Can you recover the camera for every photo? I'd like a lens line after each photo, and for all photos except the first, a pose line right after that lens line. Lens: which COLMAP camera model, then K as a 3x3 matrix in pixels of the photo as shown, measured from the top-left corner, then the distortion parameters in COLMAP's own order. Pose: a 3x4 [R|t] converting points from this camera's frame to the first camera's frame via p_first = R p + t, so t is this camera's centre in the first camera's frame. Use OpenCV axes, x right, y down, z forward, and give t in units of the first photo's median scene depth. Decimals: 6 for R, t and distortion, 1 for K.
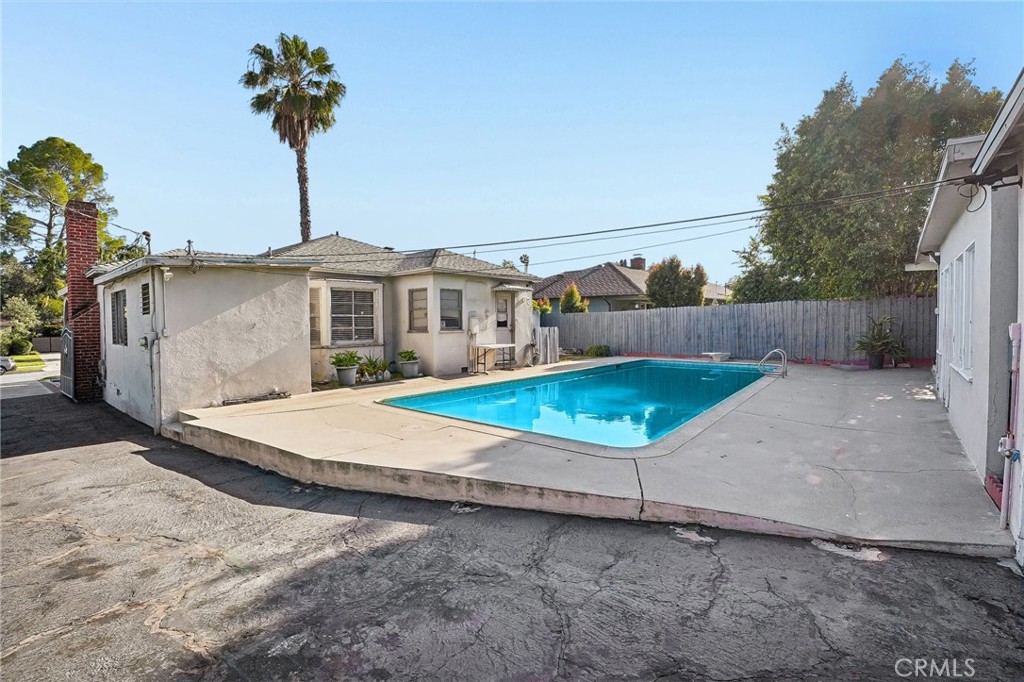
lens RADIAL K [[478.0, 0, 510.4], [0, 478.0, 333.7], [0, 0, 1]] dist [0.002059, -0.000070]
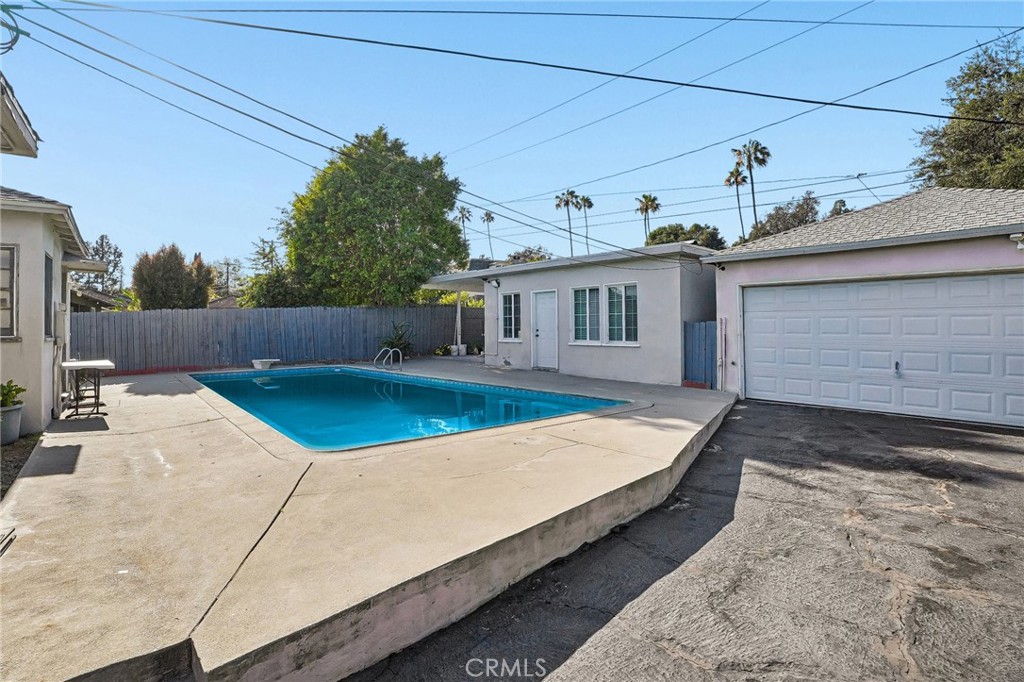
lens RADIAL K [[478.0, 0, 510.4], [0, 478.0, 333.7], [0, 0, 1]] dist [0.002059, -0.000070]
pose [[0.127400, -0.001767, 0.991850, -0.999740], [0.023765, 0.999717, -0.001272, 0.010582], [-0.991567, 0.023733, 0.127406, 0.892948]]
